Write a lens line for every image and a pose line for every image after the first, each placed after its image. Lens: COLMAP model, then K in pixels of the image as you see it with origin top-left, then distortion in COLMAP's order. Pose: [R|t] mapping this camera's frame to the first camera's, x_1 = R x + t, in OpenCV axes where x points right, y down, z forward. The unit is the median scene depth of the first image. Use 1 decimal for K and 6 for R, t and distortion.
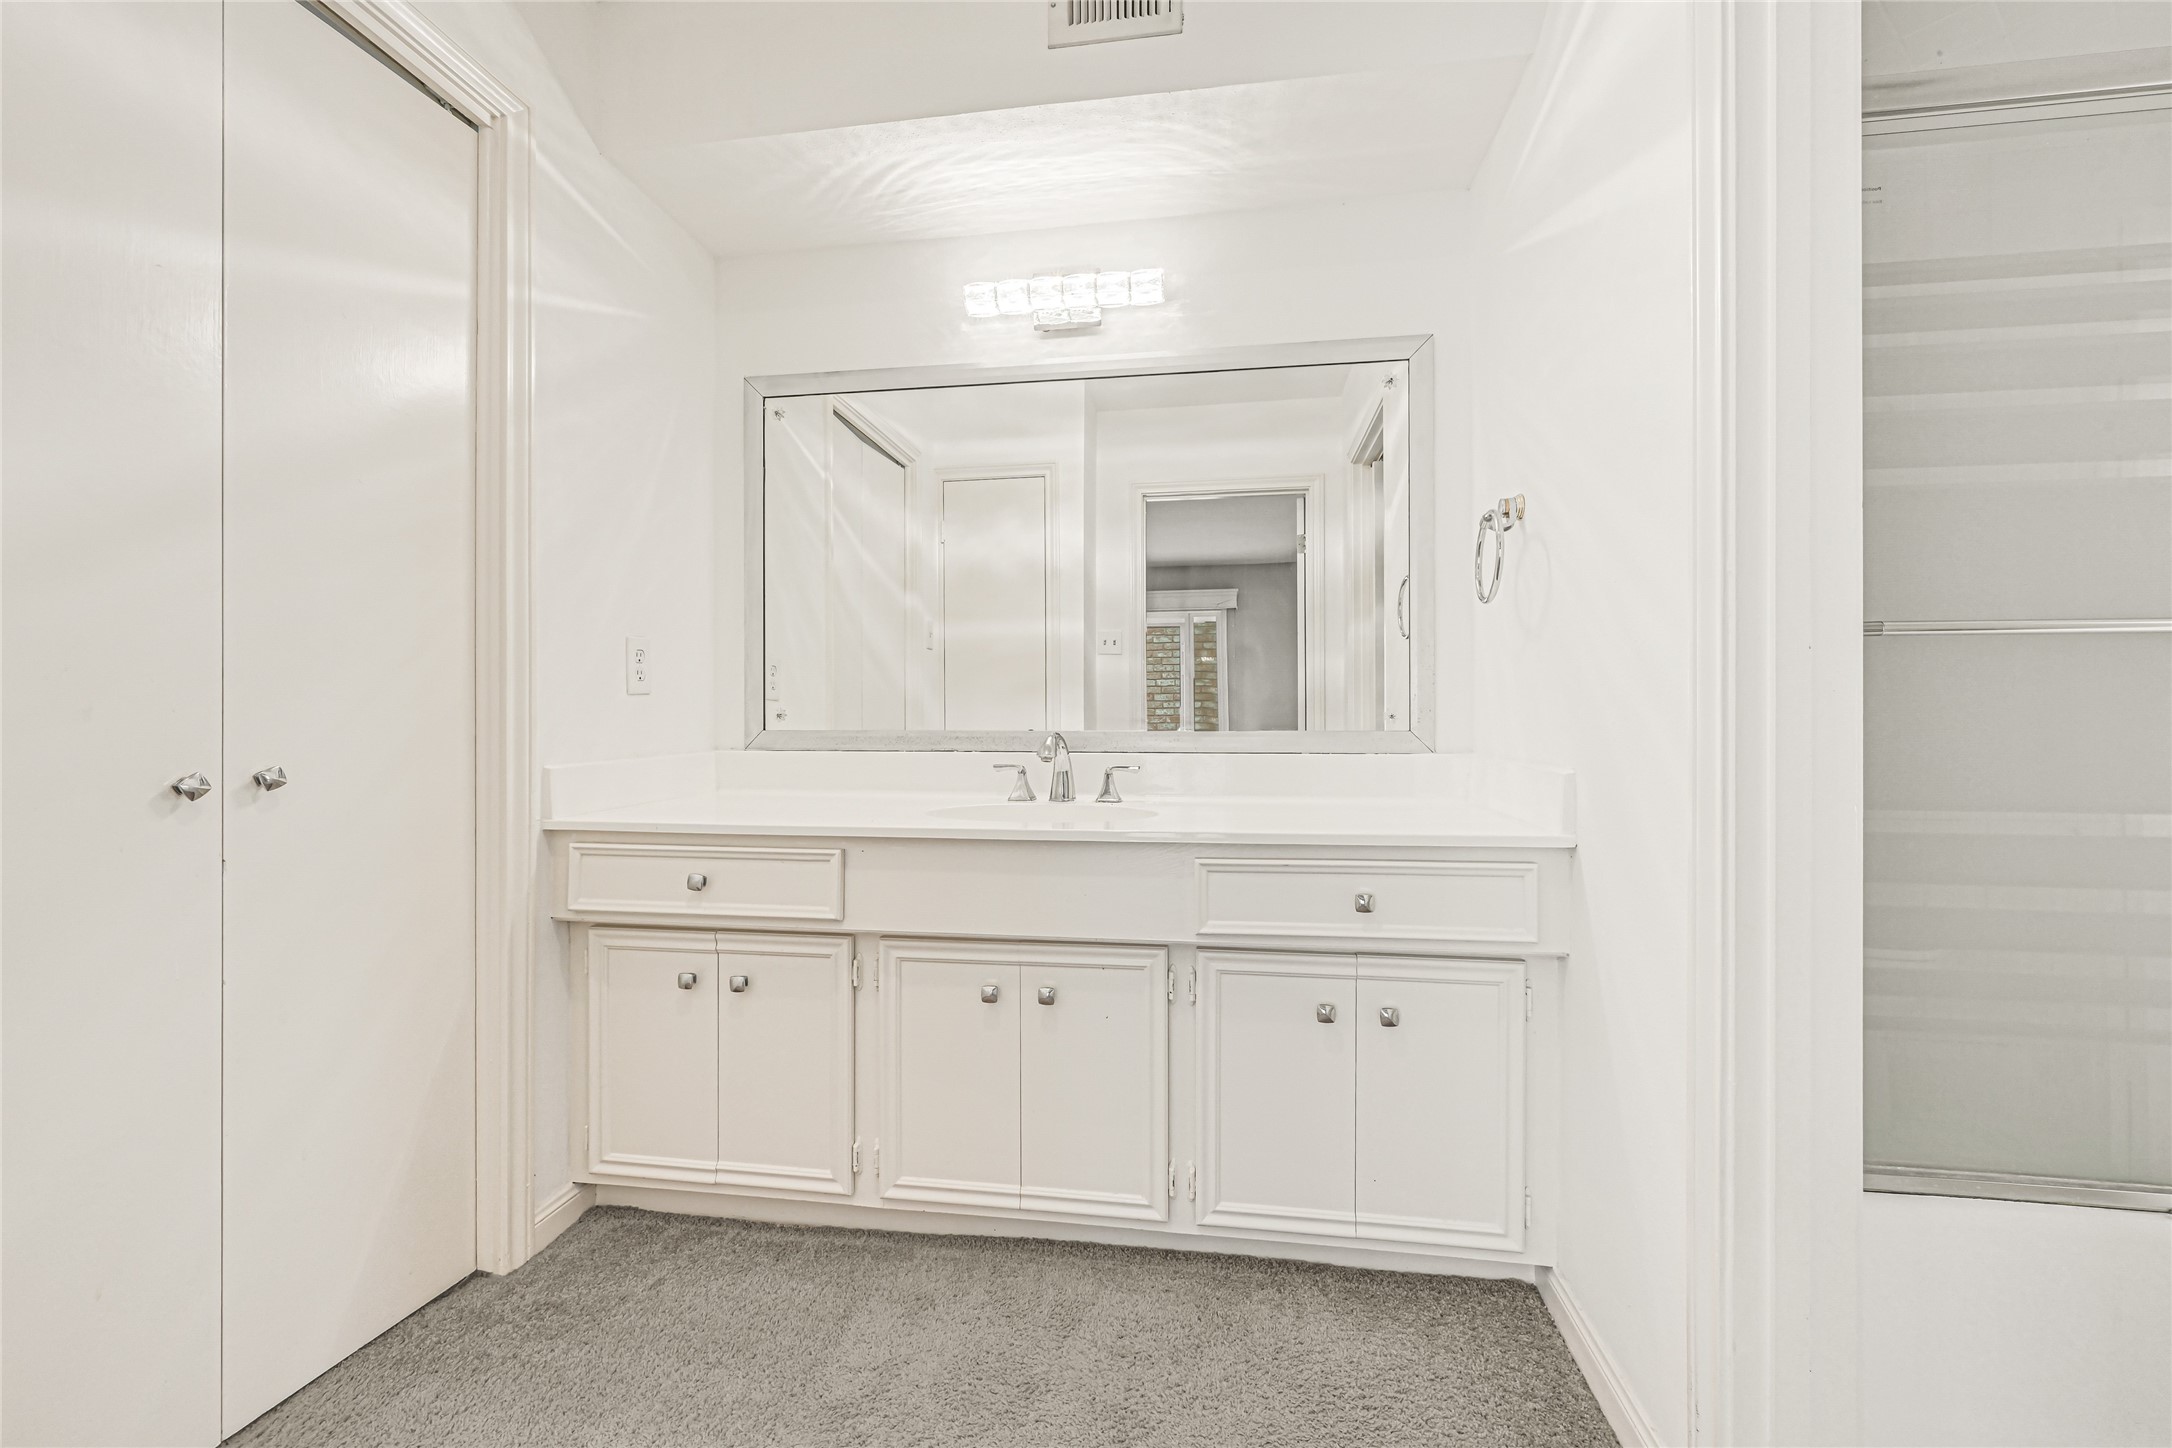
lens RADIAL K [[898.2, 0, 1086.6], [0, 898.2, 706.5], [0, 0, 1]] dist [-0.001888, 0.000148]
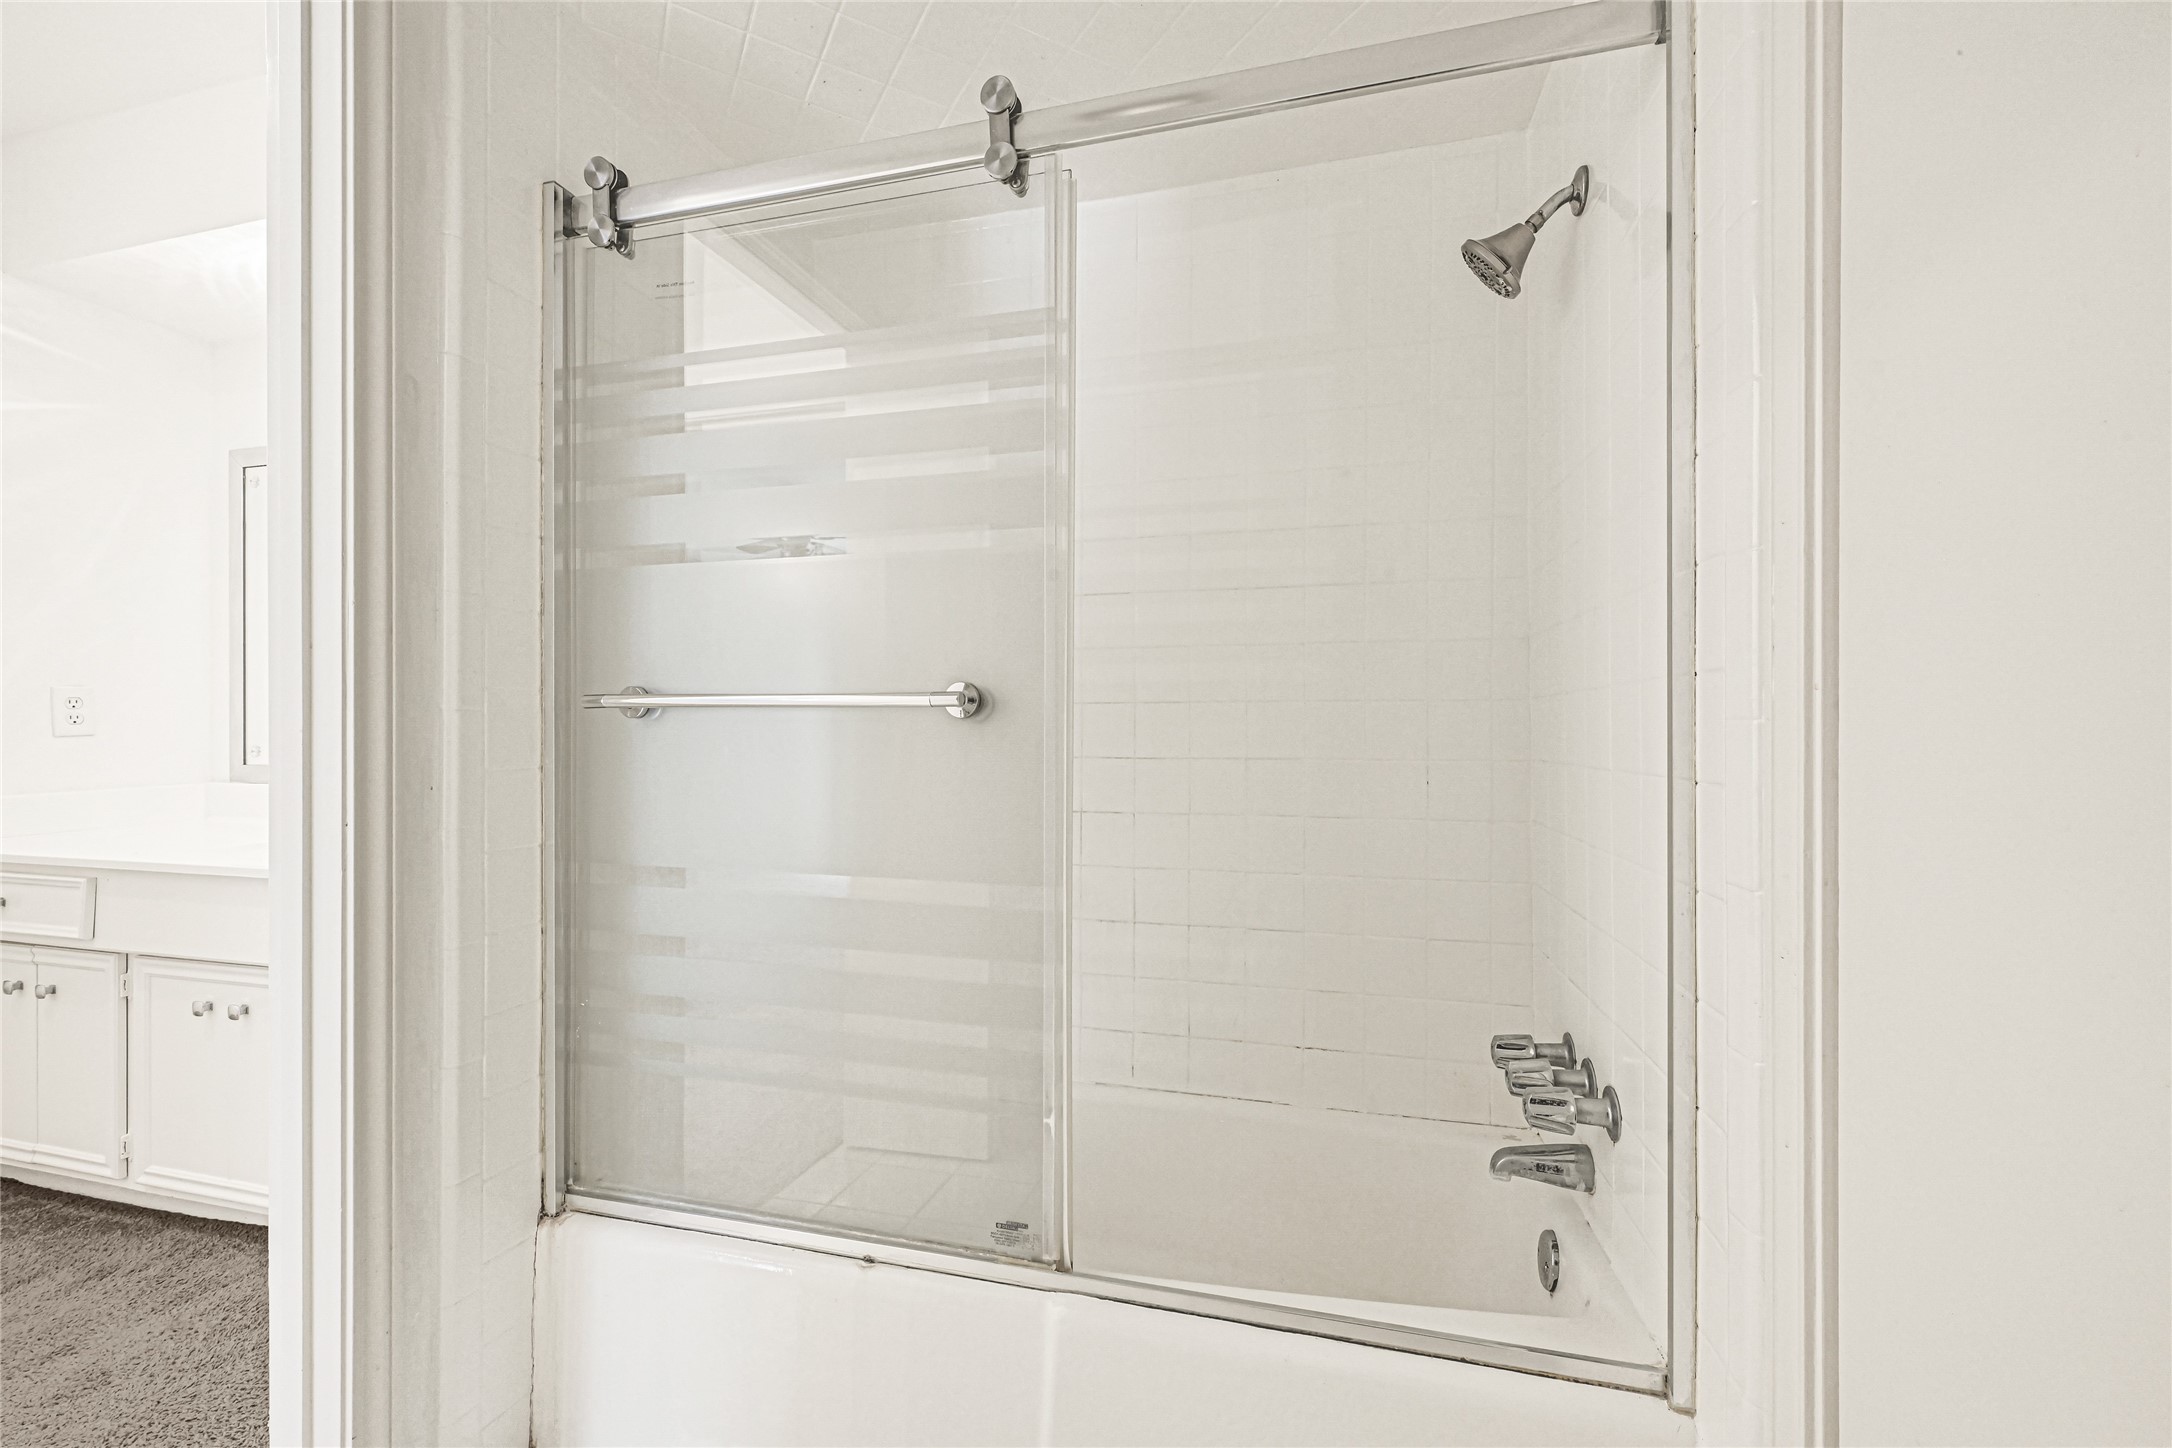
lens RADIAL K [[898.2, 0, 1082.8], [0, 898.2, 720.9], [0, 0, 1]] dist [-0.001888, 0.000148]
pose [[0.993687, 0.002218, -0.112165, 1.099601], [-0.001730, 0.999989, 0.004449, -0.048944], [0.112173, -0.004227, 0.993680, 0.003149]]
